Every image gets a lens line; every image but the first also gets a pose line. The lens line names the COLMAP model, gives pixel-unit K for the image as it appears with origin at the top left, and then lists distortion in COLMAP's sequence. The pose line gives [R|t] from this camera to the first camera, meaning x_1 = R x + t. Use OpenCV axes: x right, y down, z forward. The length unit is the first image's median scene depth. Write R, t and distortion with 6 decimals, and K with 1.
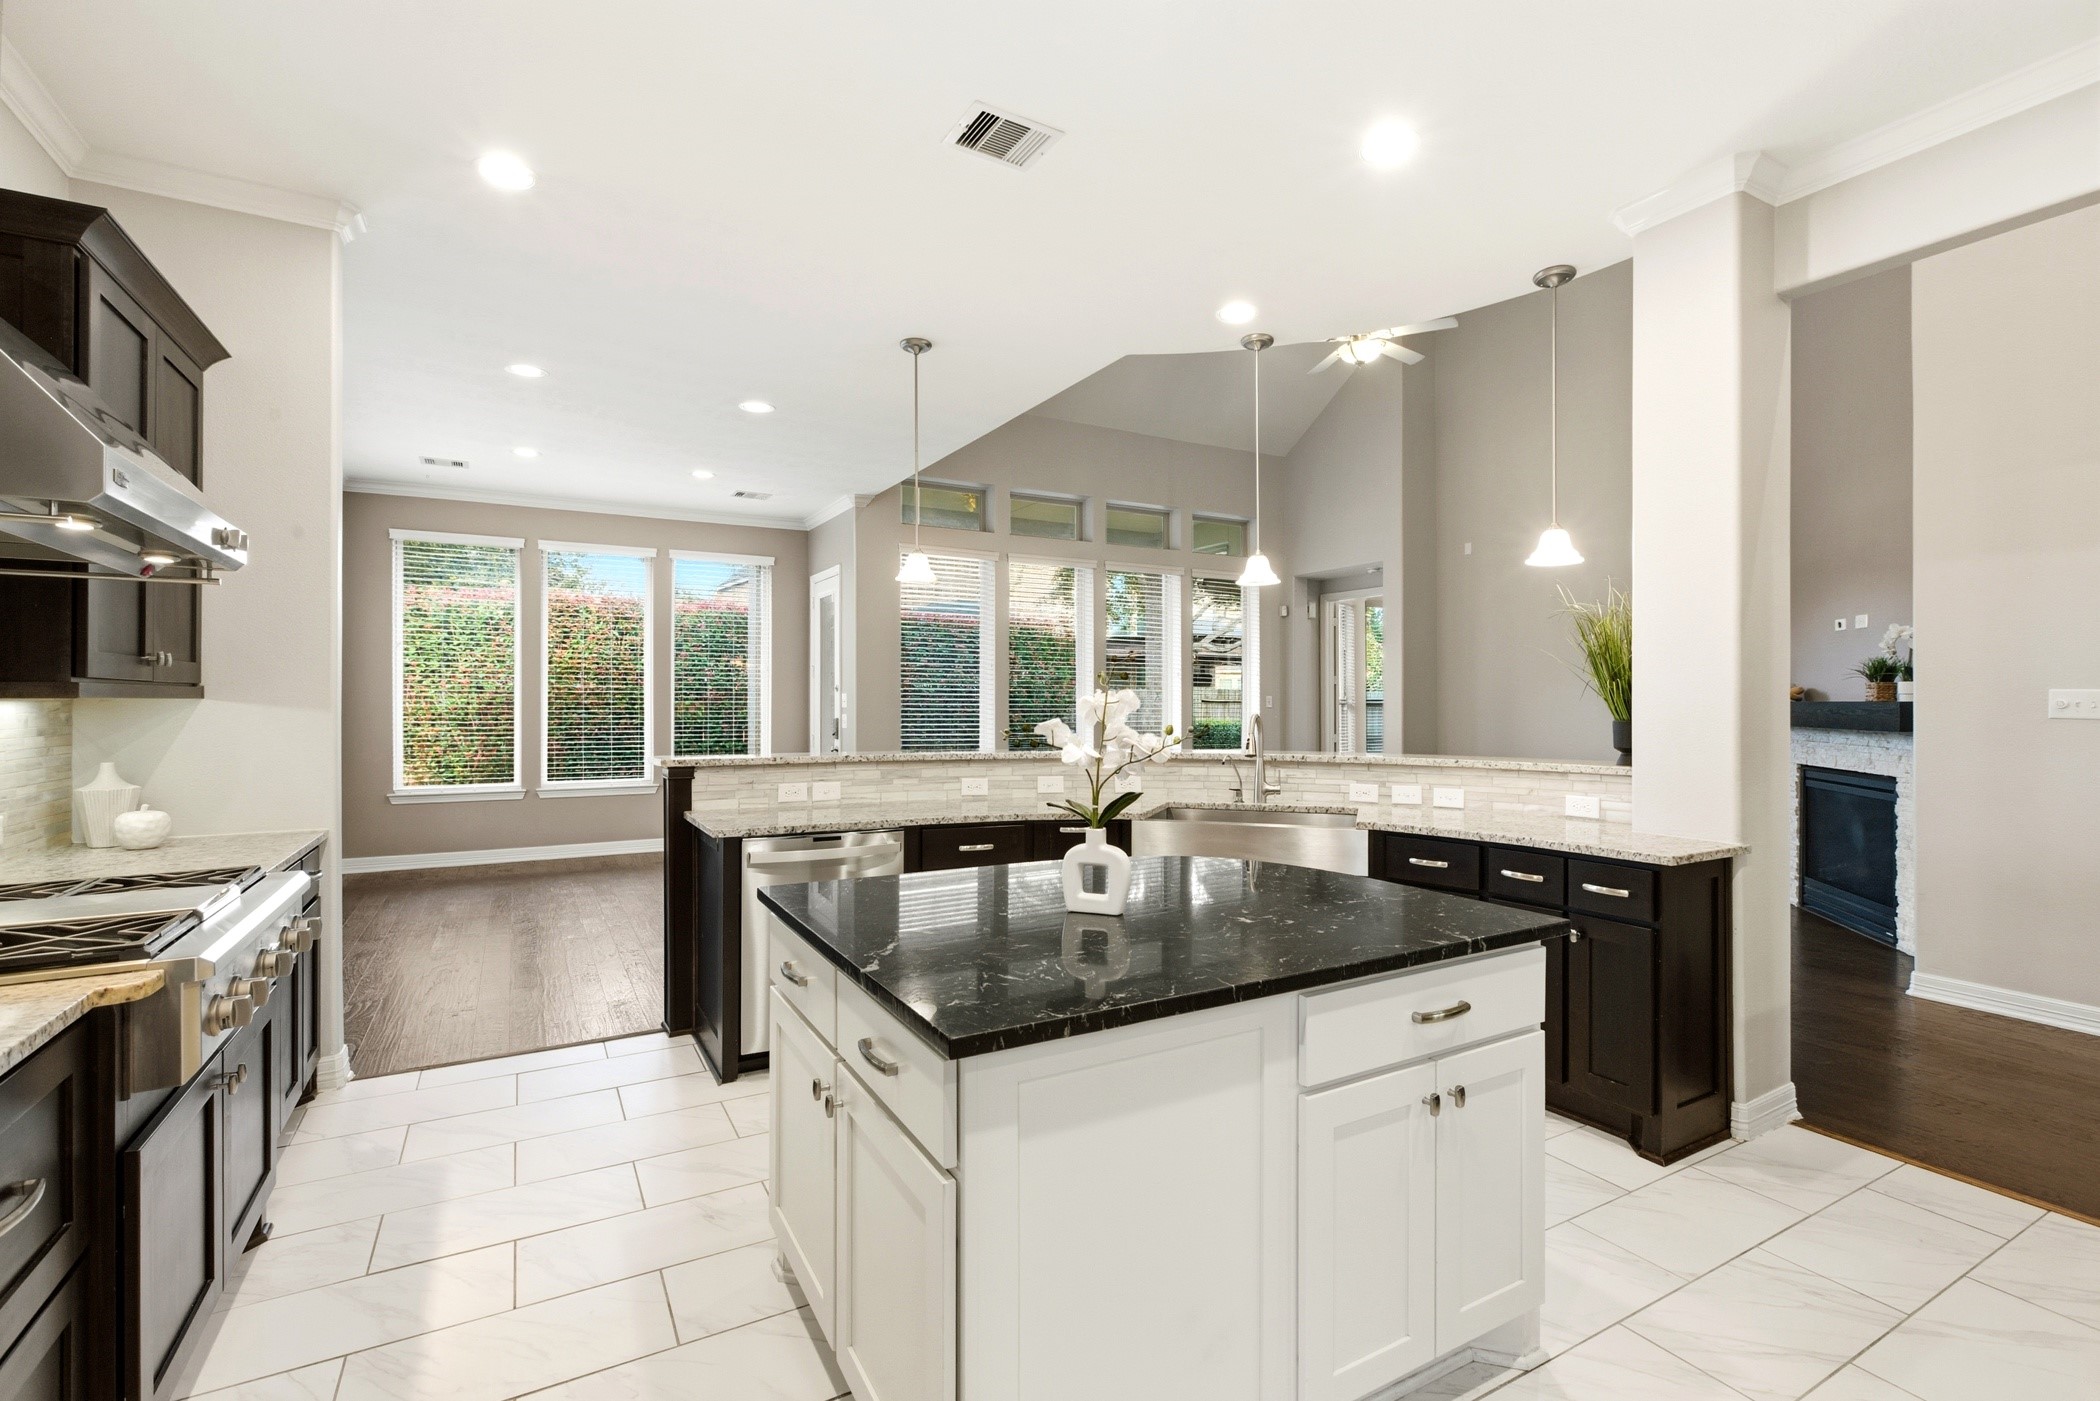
lens RADIAL K [[947.4, 0, 1049.2], [0, 947.4, 692.7], [0, 0, 1]] dist [-0.005448, 0.002640]
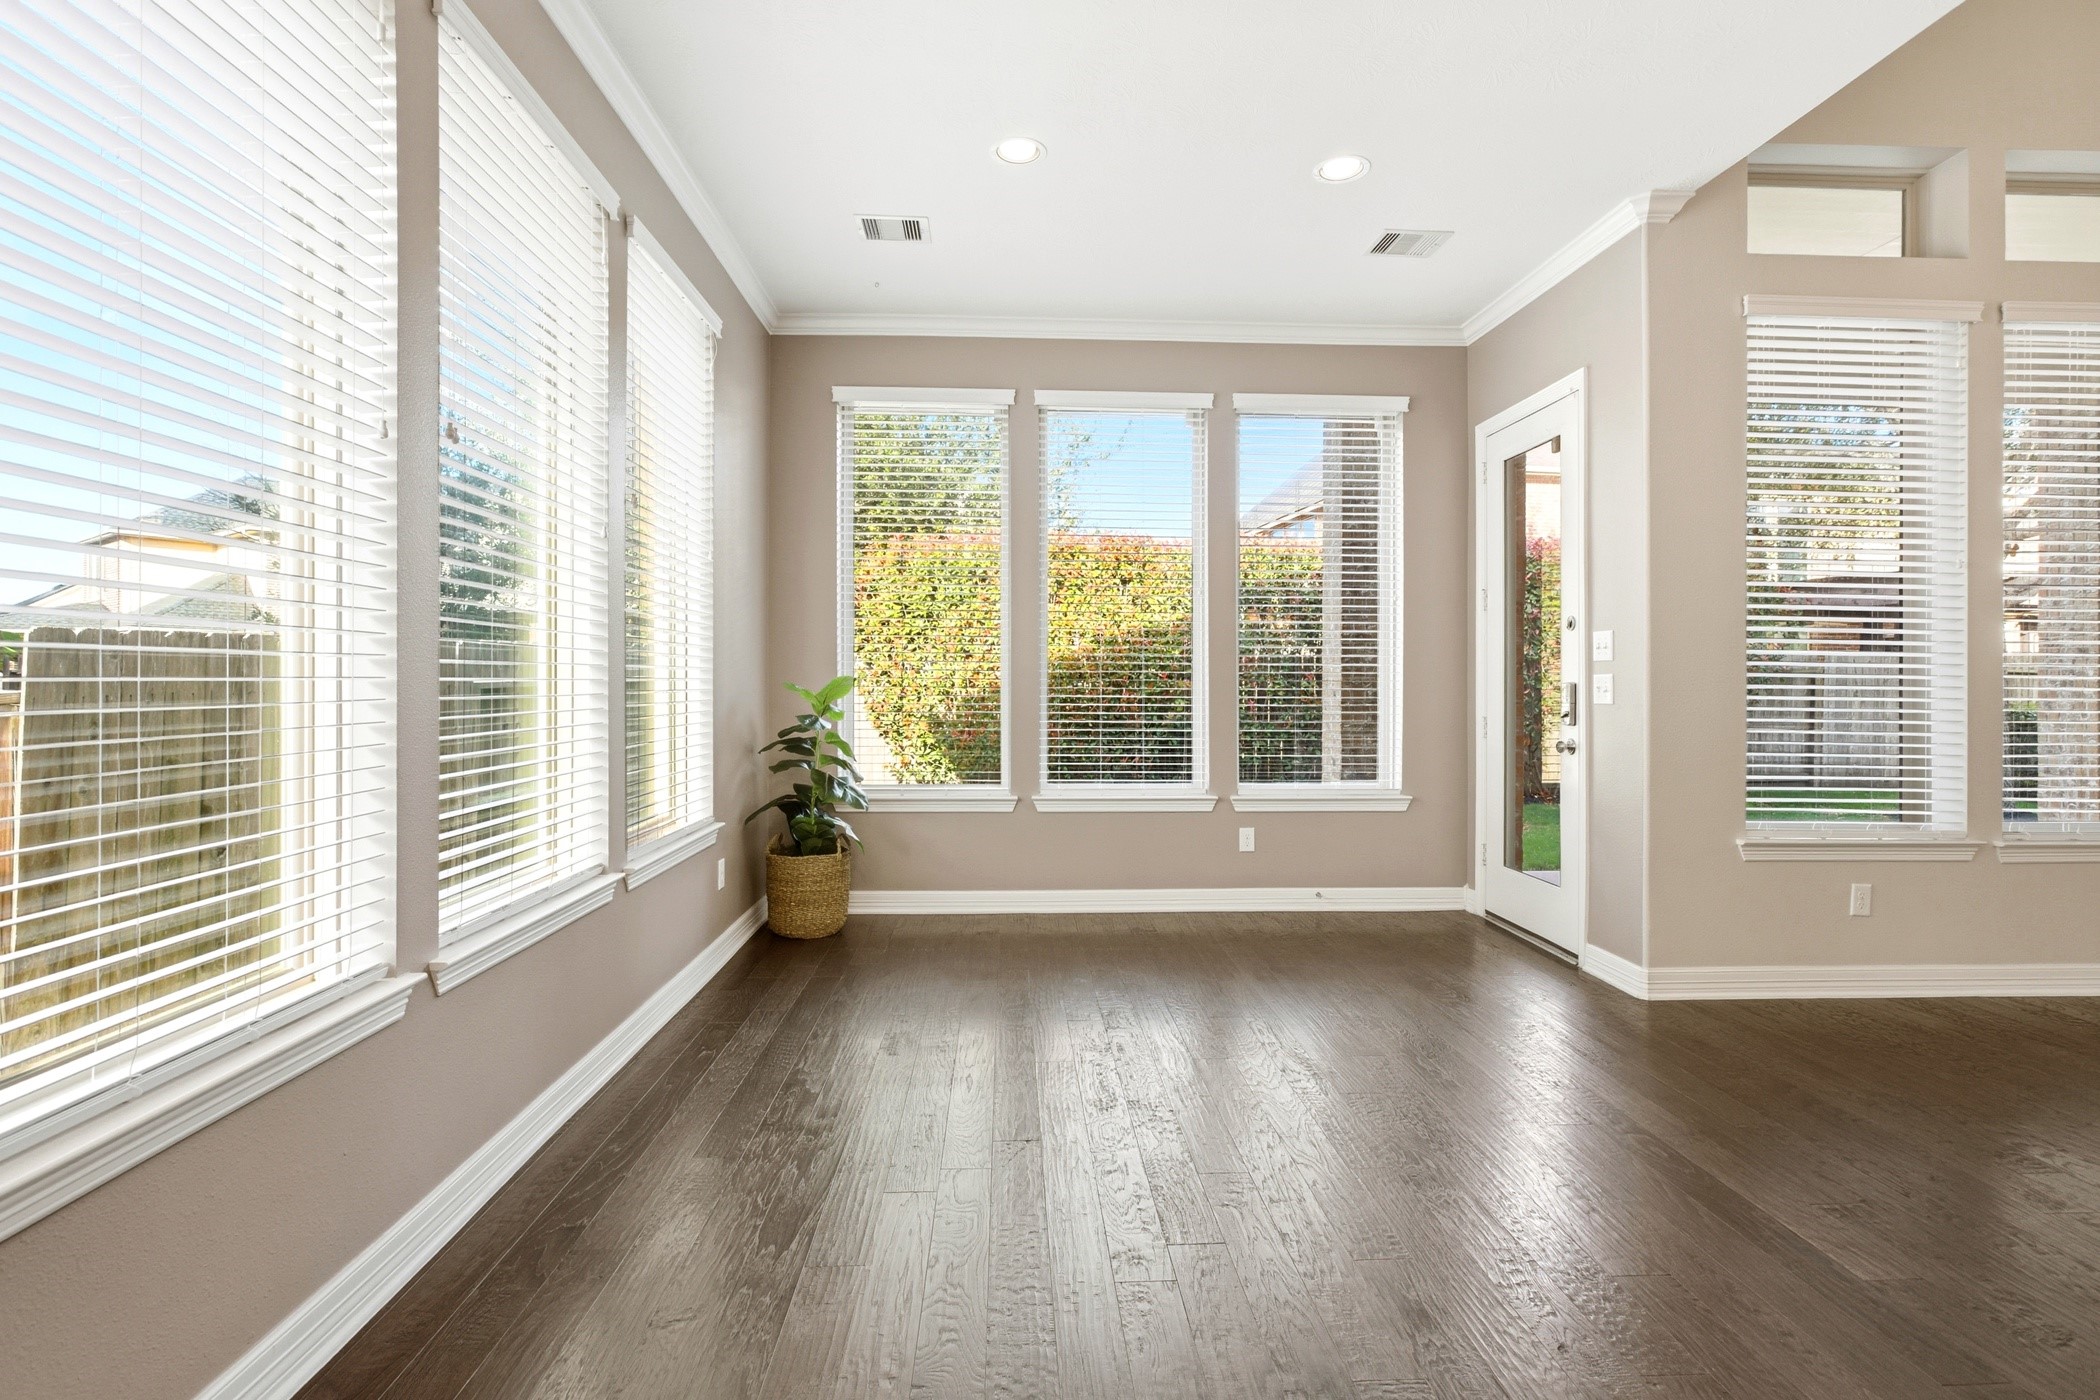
lens RADIAL K [[947.4, 0, 1054.3], [0, 947.4, 680.5], [0, 0, 1]] dist [-0.005448, 0.002640]
pose [[0.895476, 0.001674, -0.445107, -0.473968], [0.000334, 0.999990, 0.004433, 0.043164], [0.445110, -0.004118, 0.895467, 0.845703]]
